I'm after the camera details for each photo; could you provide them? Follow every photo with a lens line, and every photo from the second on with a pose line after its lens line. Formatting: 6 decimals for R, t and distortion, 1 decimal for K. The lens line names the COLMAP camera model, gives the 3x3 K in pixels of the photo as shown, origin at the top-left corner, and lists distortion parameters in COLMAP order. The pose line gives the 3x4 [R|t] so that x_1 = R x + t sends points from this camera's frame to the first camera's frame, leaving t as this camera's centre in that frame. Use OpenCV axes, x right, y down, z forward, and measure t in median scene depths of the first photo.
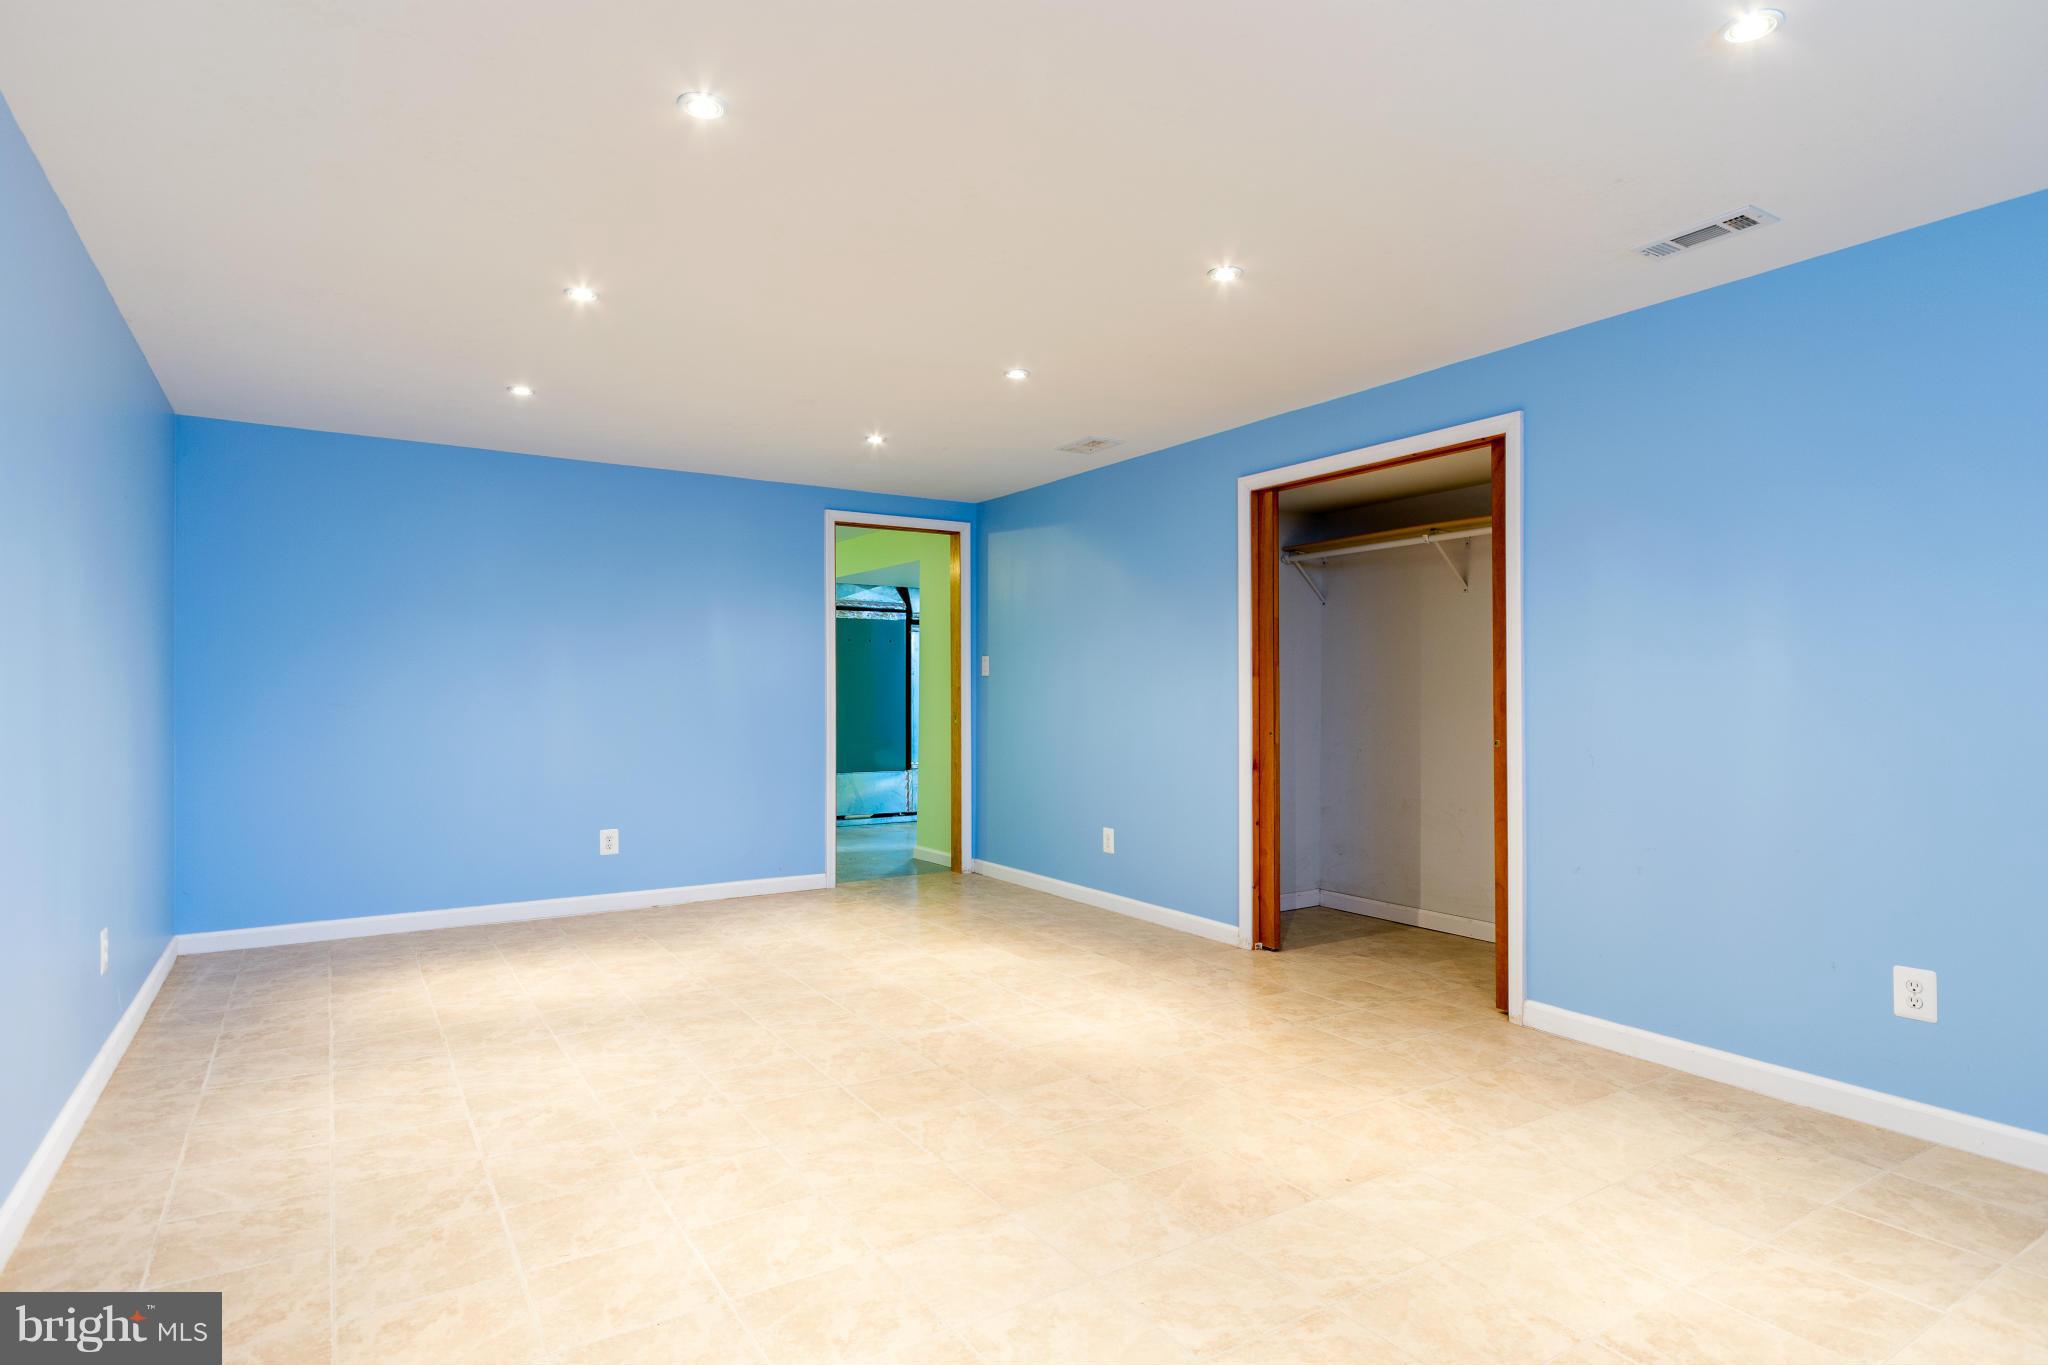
lens RADIAL K [[894.5, 0, 1032.7], [0, 894.5, 686.7], [0, 0, 1]] dist [0.004990, -0.001210]
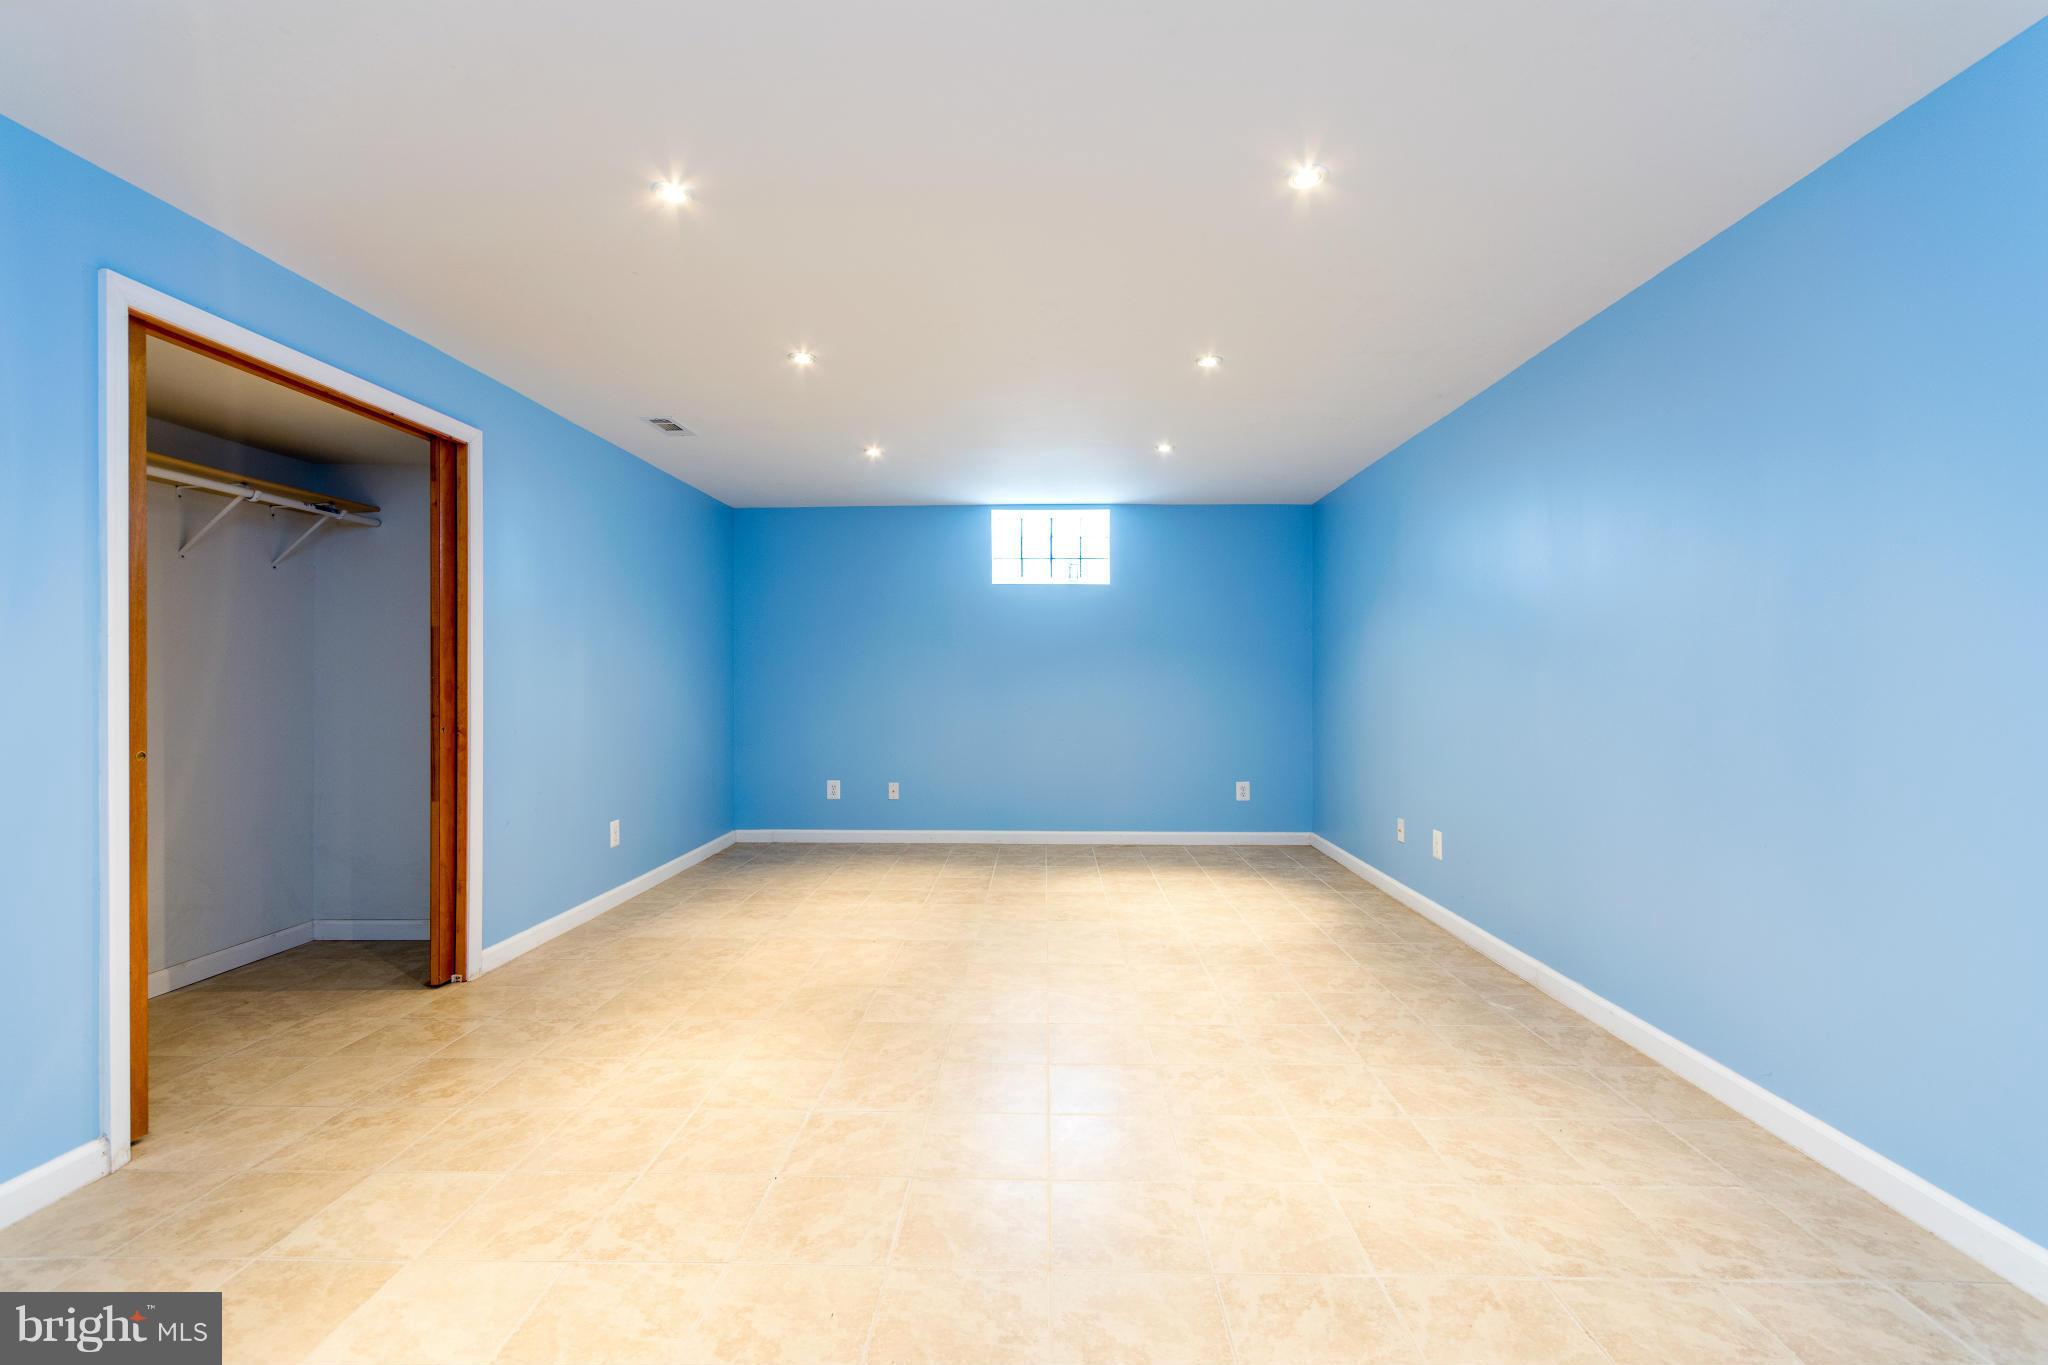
lens RADIAL K [[894.5, 0, 1028.8], [0, 894.5, 682.7], [0, 0, 1]] dist [0.004990, -0.001210]
pose [[-0.788222, -0.000404, 0.615391, -0.725003], [-0.002404, 0.999994, -0.002423, 0.023956], [-0.615386, -0.003390, -0.788218, 1.613629]]
